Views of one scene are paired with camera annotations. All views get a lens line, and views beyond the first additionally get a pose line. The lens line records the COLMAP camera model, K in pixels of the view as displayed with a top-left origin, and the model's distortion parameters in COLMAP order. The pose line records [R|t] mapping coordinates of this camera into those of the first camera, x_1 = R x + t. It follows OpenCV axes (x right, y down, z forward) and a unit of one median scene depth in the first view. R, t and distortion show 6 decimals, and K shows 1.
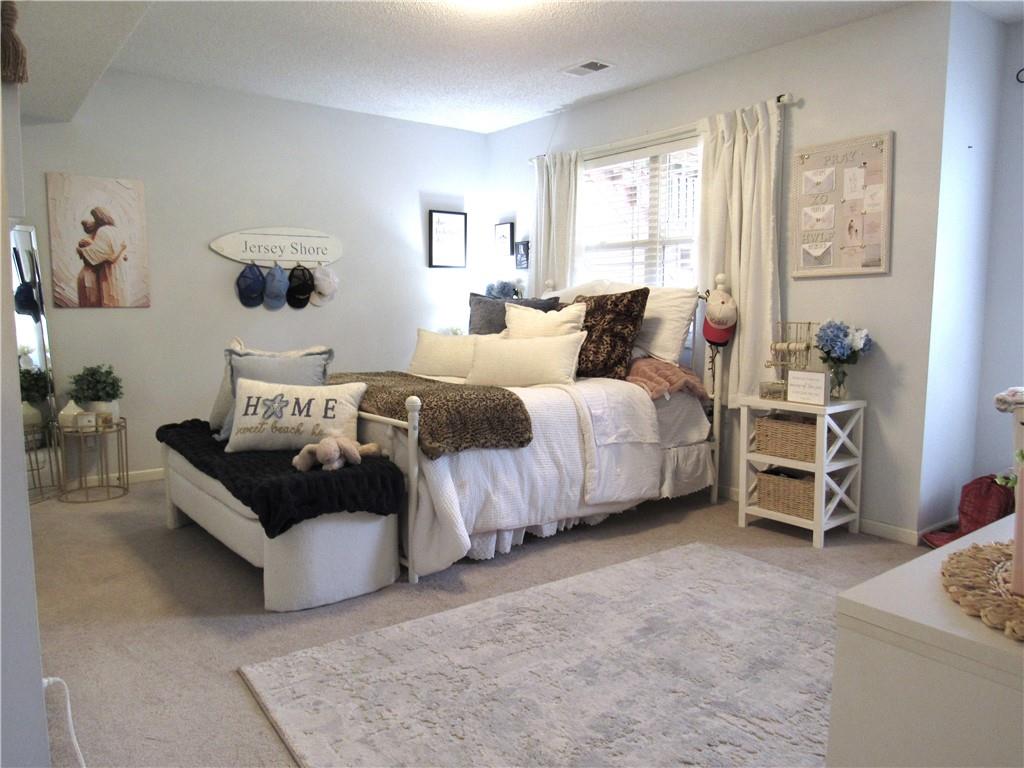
lens RADIAL K [[725.5, 0, 511.8], [0, 725.5, 384.1], [0, 0, 1]] dist [-0.032567, 0.014405]
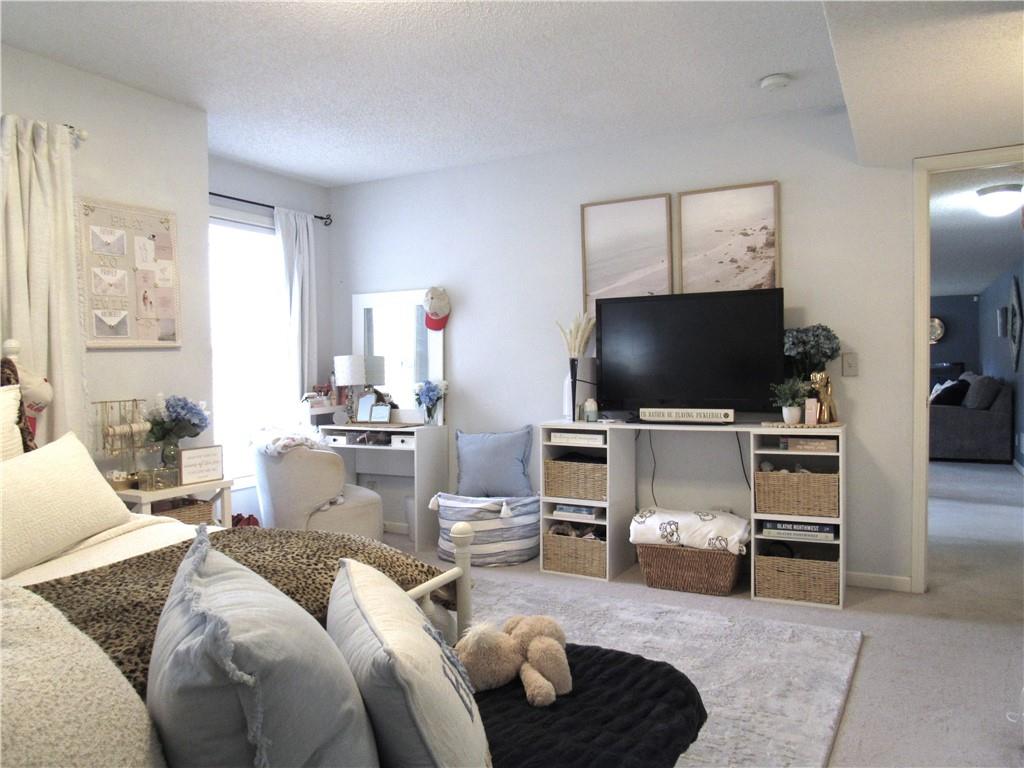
lens RADIAL K [[725.5, 0, 512.6], [0, 725.5, 383.4], [0, 0, 1]] dist [-0.032567, 0.014405]
pose [[-0.371277, -0.022081, 0.928260, -0.601329], [0.110190, 0.991605, 0.067661, -0.116563], [-0.921961, 0.127406, -0.365727, 0.913282]]
